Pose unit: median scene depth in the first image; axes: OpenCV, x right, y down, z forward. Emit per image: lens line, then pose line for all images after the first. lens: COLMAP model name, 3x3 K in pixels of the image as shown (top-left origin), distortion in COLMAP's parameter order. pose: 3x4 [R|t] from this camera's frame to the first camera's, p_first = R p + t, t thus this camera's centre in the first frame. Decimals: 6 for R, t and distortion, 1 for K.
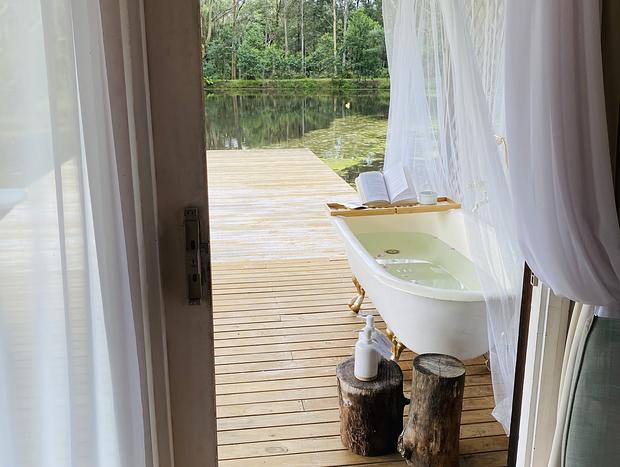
lens RADIAL K [[627.0, 0, 310.0], [0, 627.0, 233.5], [0, 0, 1]] dist [0.165337, -0.447555]
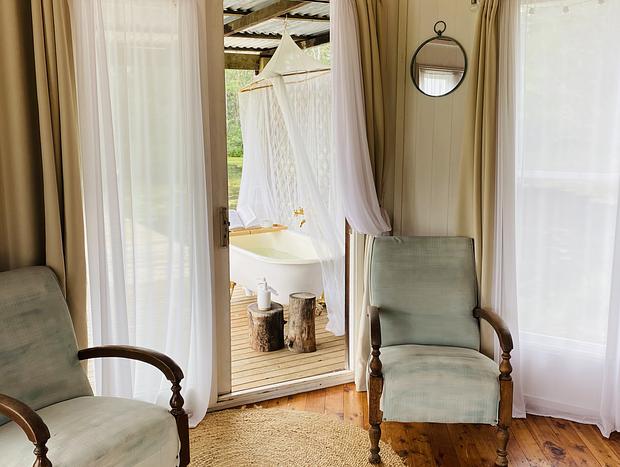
lens RADIAL K [[627.0, 0, 310.0], [0, 627.0, 233.5], [0, 0, 1]] dist [0.165337, -0.447555]
pose [[0.933080, -0.060211, 0.354592, -0.276978], [0.096554, 0.991632, -0.085693, 0.113689], [-0.346465, 0.114196, 0.931086, -0.514207]]
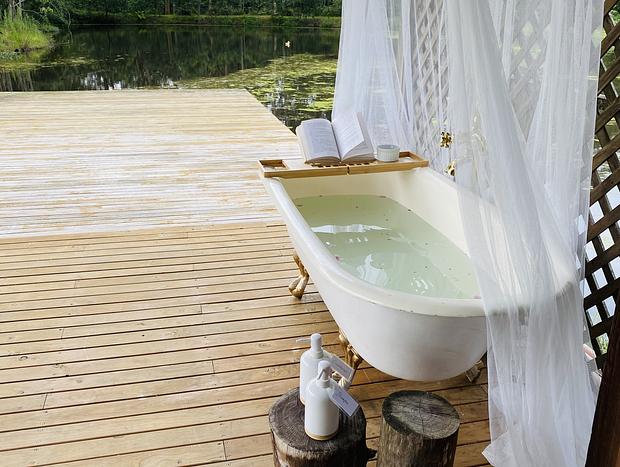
lens RADIAL K [[627.0, 0, 310.0], [0, 627.0, 233.5], [0, 0, 1]] dist [0.165337, -0.447555]
pose [[0.995740, -0.012494, 0.091360, 0.016428], [0.004313, 0.996004, 0.089202, -0.027226], [-0.092110, -0.088428, 0.991815, 0.217573]]
